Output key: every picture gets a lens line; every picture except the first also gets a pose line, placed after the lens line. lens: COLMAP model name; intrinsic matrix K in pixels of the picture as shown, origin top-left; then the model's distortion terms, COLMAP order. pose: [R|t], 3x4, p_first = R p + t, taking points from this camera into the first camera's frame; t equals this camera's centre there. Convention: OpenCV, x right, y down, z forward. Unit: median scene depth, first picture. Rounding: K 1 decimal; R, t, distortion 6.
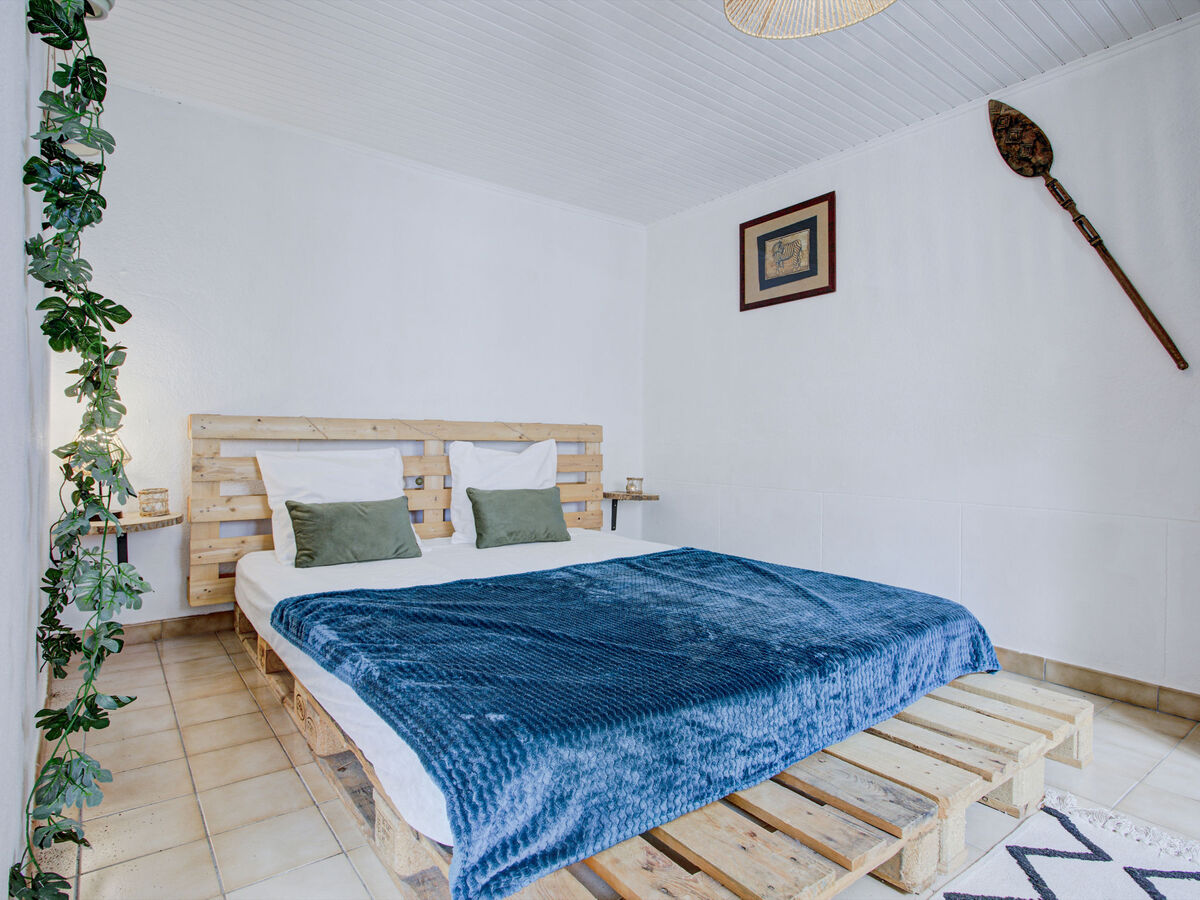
lens RADIAL K [[664.3, 0, 565.9], [0, 664.3, 437.3], [0, 0, 1]] dist [-0.049813, 0.024010]
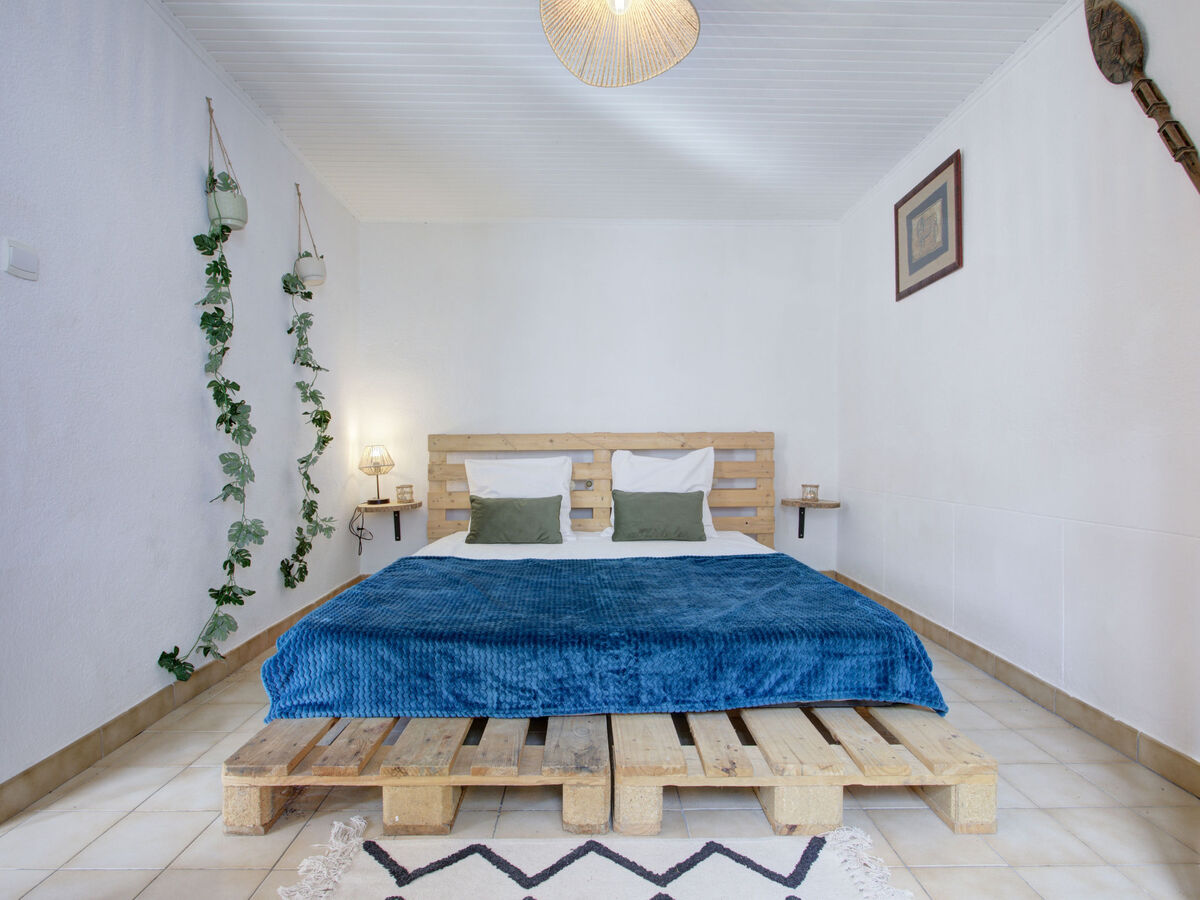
lens RADIAL K [[664.3, 0, 589.0], [0, 664.3, 444.0], [0, 0, 1]] dist [-0.049813, 0.024010]
pose [[0.803559, -0.021708, -0.594828, 0.572487], [0.018329, 0.999763, -0.011725, 0.009528], [0.594942, -0.001481, 0.803767, 0.033478]]
